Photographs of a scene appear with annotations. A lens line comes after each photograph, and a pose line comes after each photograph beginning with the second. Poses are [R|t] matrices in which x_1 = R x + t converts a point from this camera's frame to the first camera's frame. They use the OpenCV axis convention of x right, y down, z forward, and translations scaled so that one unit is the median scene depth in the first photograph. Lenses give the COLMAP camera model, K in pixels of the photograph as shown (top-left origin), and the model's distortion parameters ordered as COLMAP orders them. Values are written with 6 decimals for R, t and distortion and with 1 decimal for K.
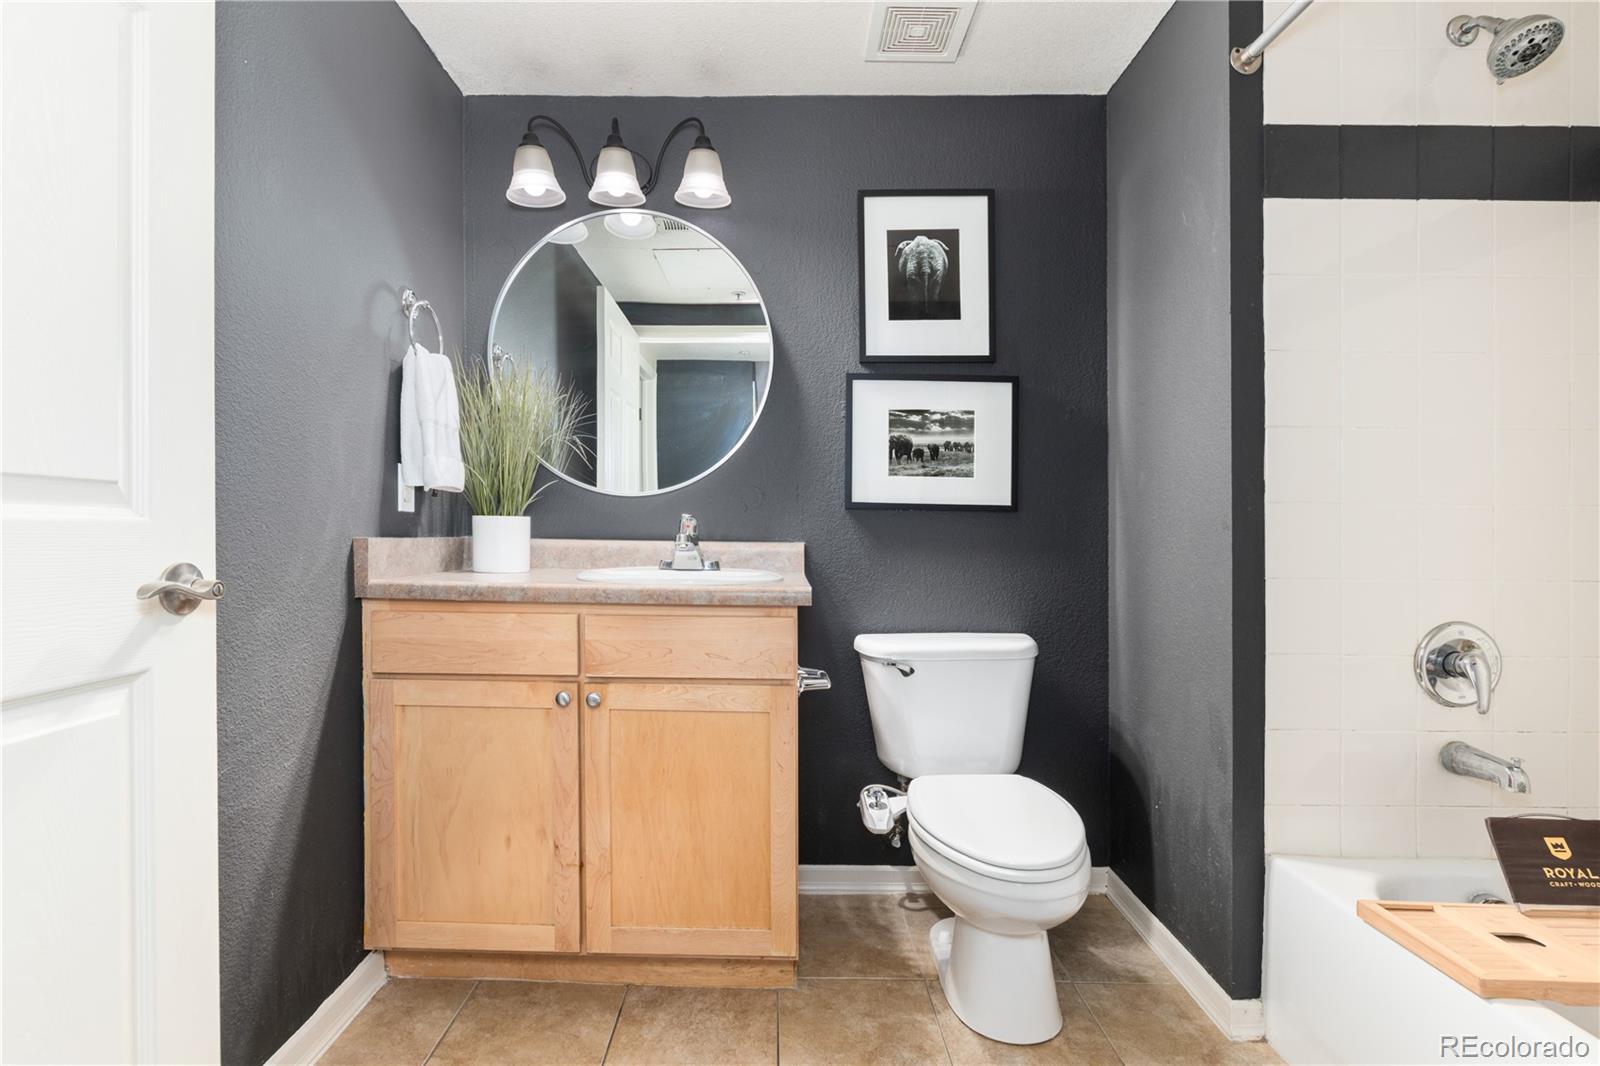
lens RADIAL K [[740.8, 0, 800.0], [0, 740.8, 533.0], [0, 0, 1]] dist [-0.006992, -0.000717]
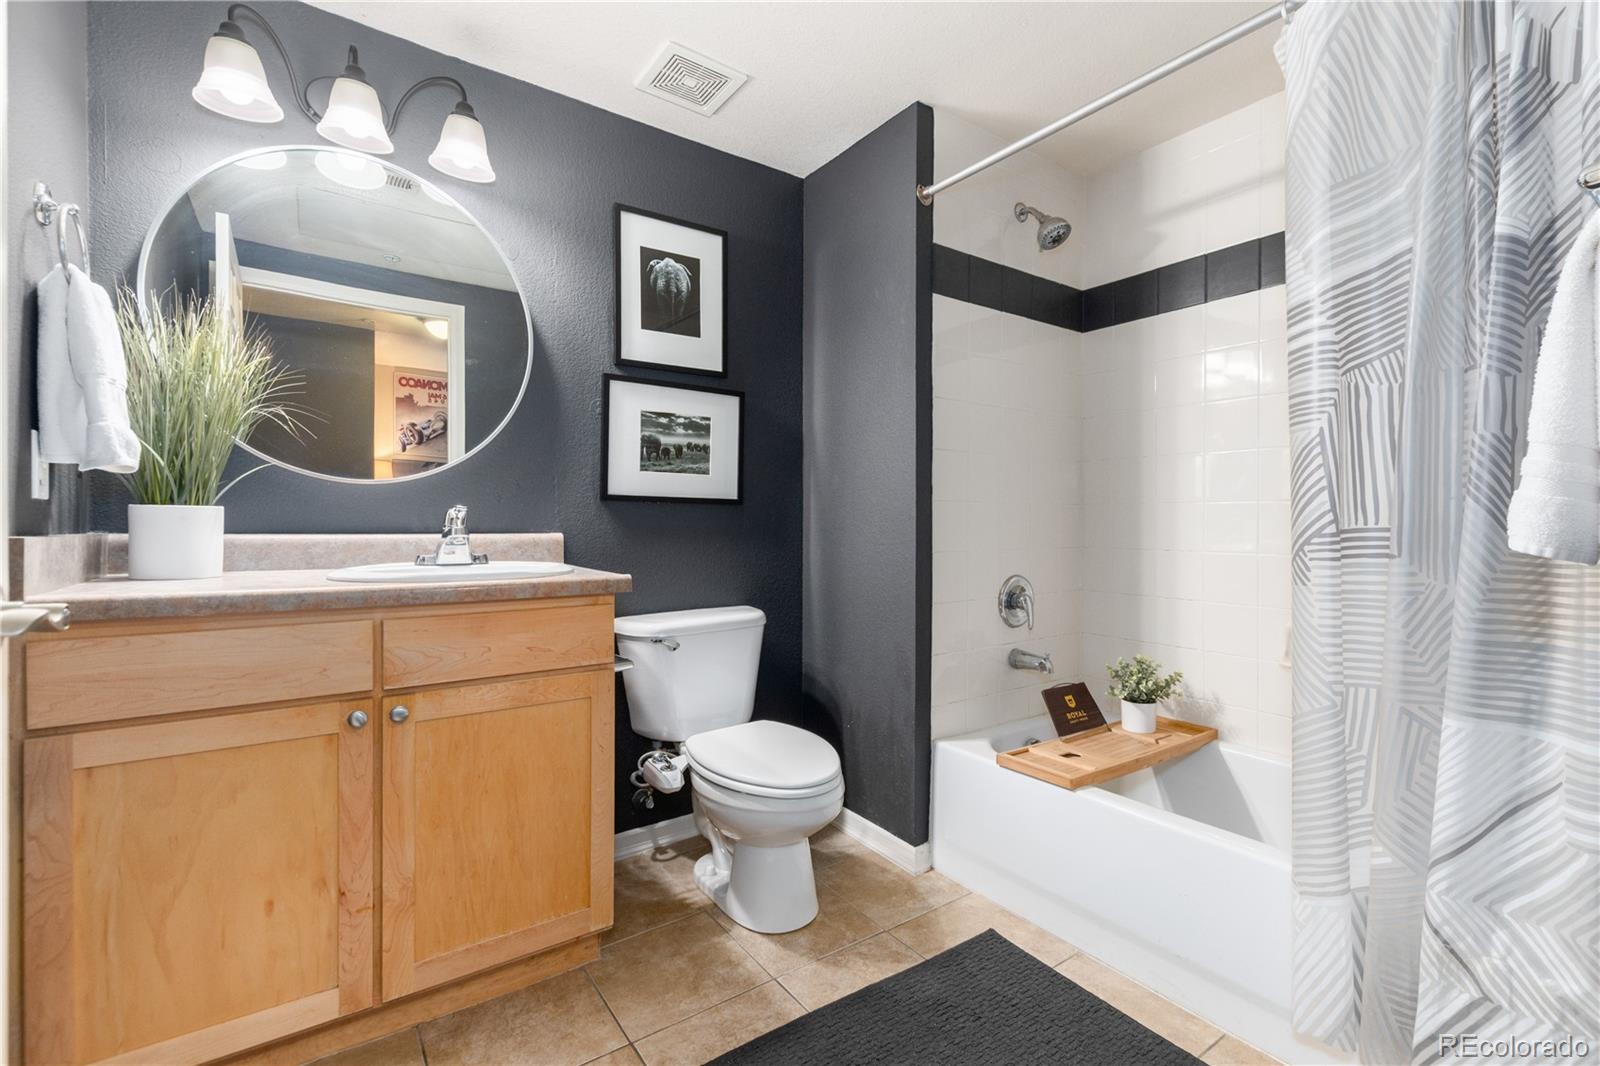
lens RADIAL K [[704.0, 0, 800.8], [0, 704.0, 520.2], [0, 0, 1]] dist [0.001043, -0.001040]
pose [[0.805140, -0.006505, 0.593049, -0.350119], [0.005515, 0.999979, 0.003482, -0.007624], [-0.593059, 0.000468, 0.805159, 0.025270]]
